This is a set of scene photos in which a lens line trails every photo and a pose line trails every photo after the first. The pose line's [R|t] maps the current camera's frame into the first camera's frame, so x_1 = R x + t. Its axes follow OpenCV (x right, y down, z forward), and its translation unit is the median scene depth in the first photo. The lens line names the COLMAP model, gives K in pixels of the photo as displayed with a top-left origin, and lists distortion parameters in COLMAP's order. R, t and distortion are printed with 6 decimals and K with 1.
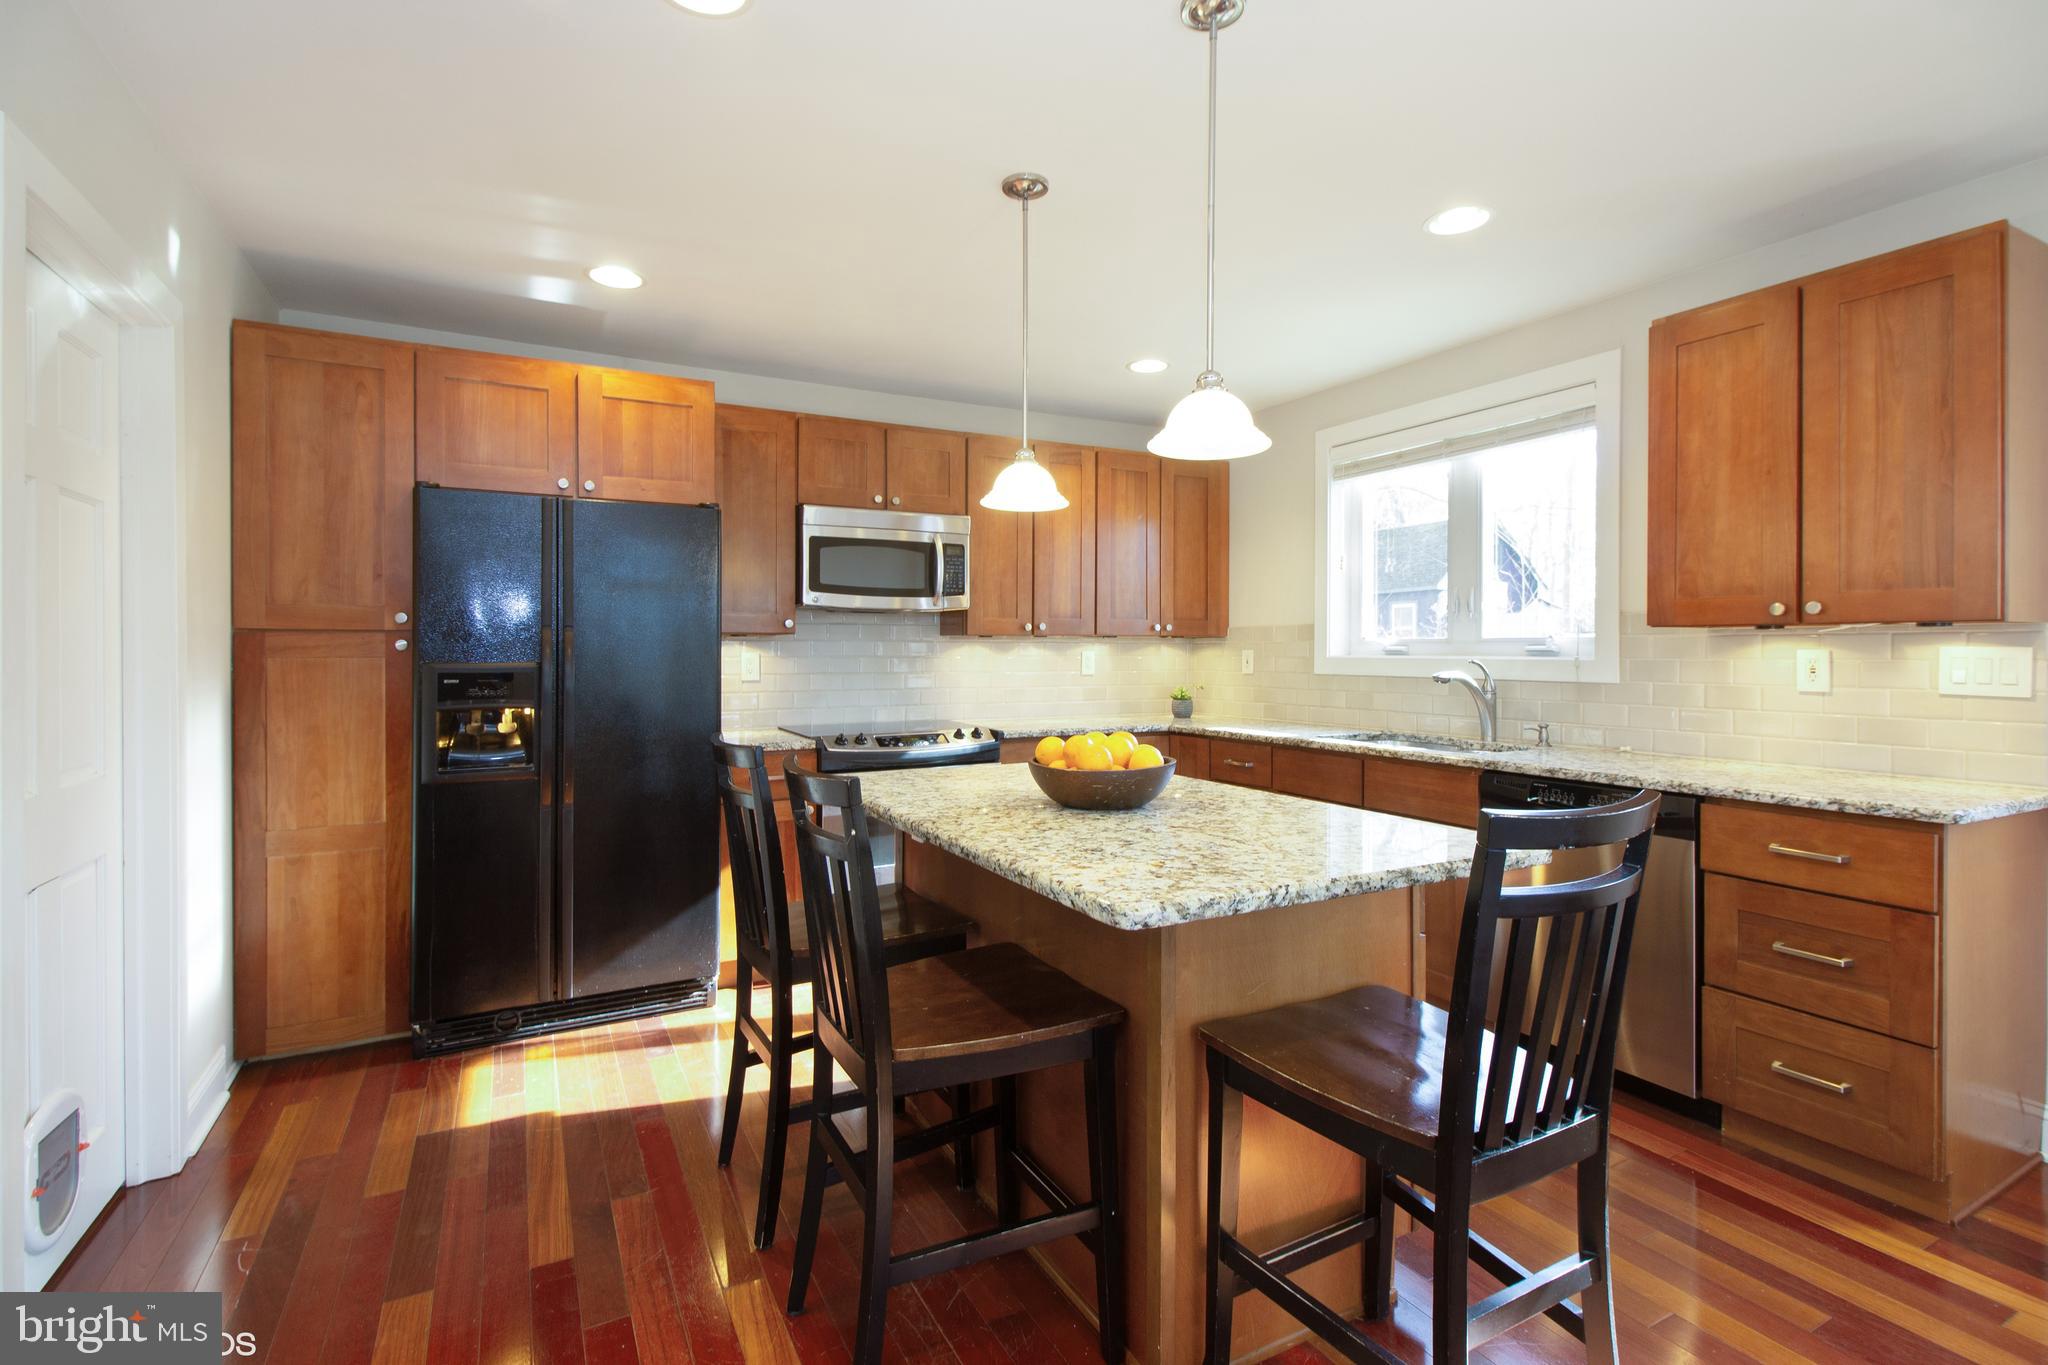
lens RADIAL K [[949.7, 0, 1013.3], [0, 949.7, 660.1], [0, 0, 1]] dist [0.019804, -0.011860]
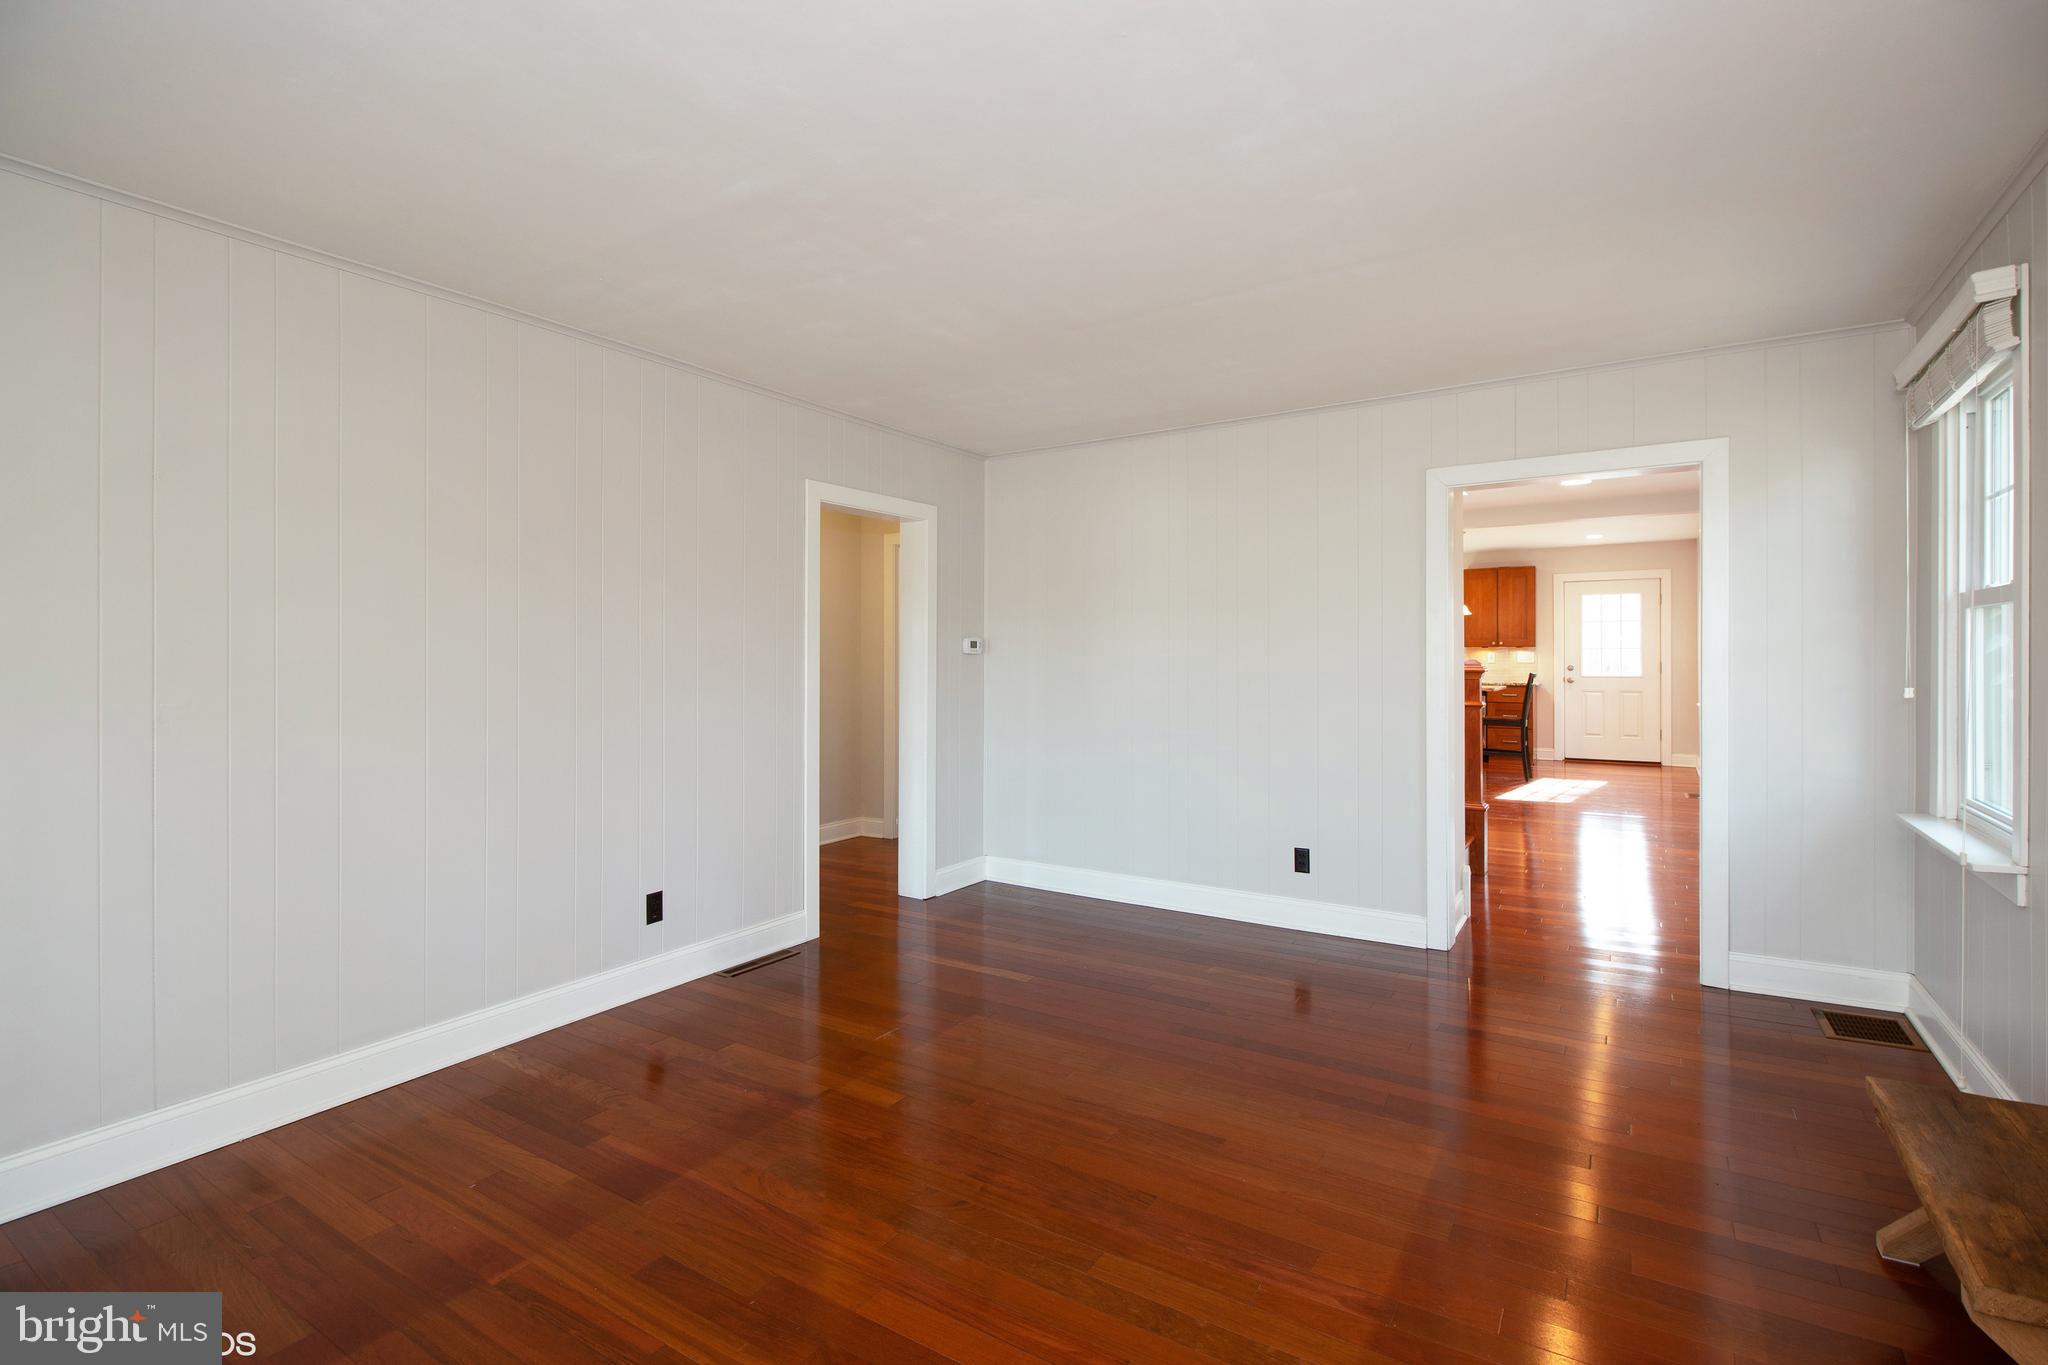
lens RADIAL K [[973.5, 0, 1016.8], [0, 973.5, 658.4], [0, 0, 1]] dist [-0.001545, -0.009578]
pose [[0.877981, -0.001359, 0.478693, -2.681706], [0.004019, 0.999982, -0.004532, 0.023670], [-0.478678, 0.005903, 0.877971, -1.536088]]
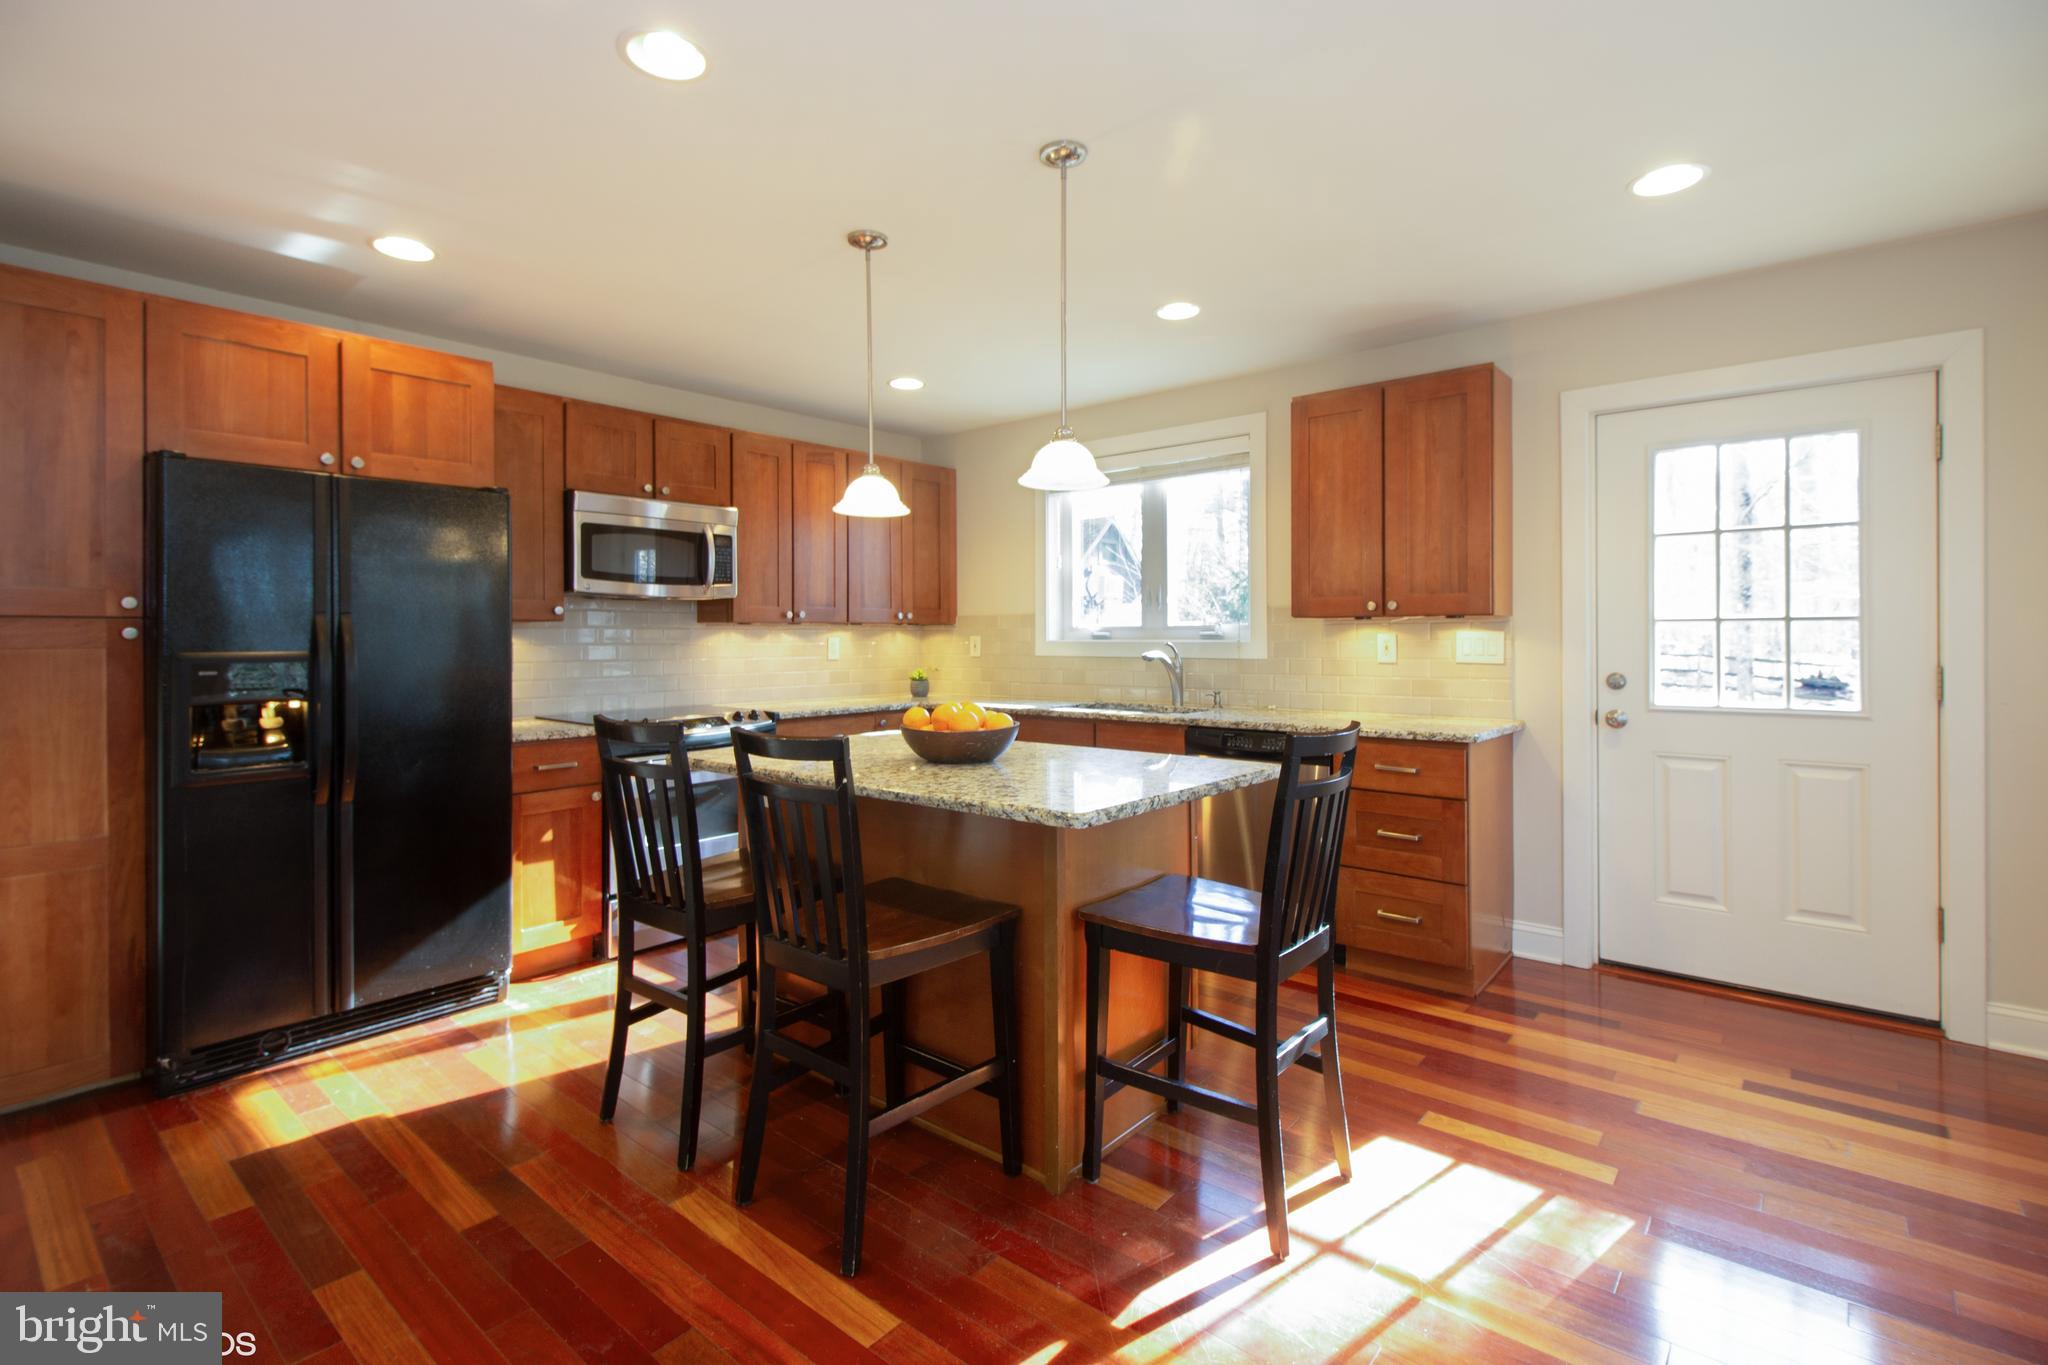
lens RADIAL K [[949.8, 0, 1025.9], [0, 949.8, 645.4], [0, 0, 1]] dist [0.019079, -0.012621]
pose [[0.925241, -0.007822, 0.379298, -0.205414], [0.008347, 0.999965, 0.000260, 0.002101], [-0.379287, 0.002925, 0.925274, -0.124161]]
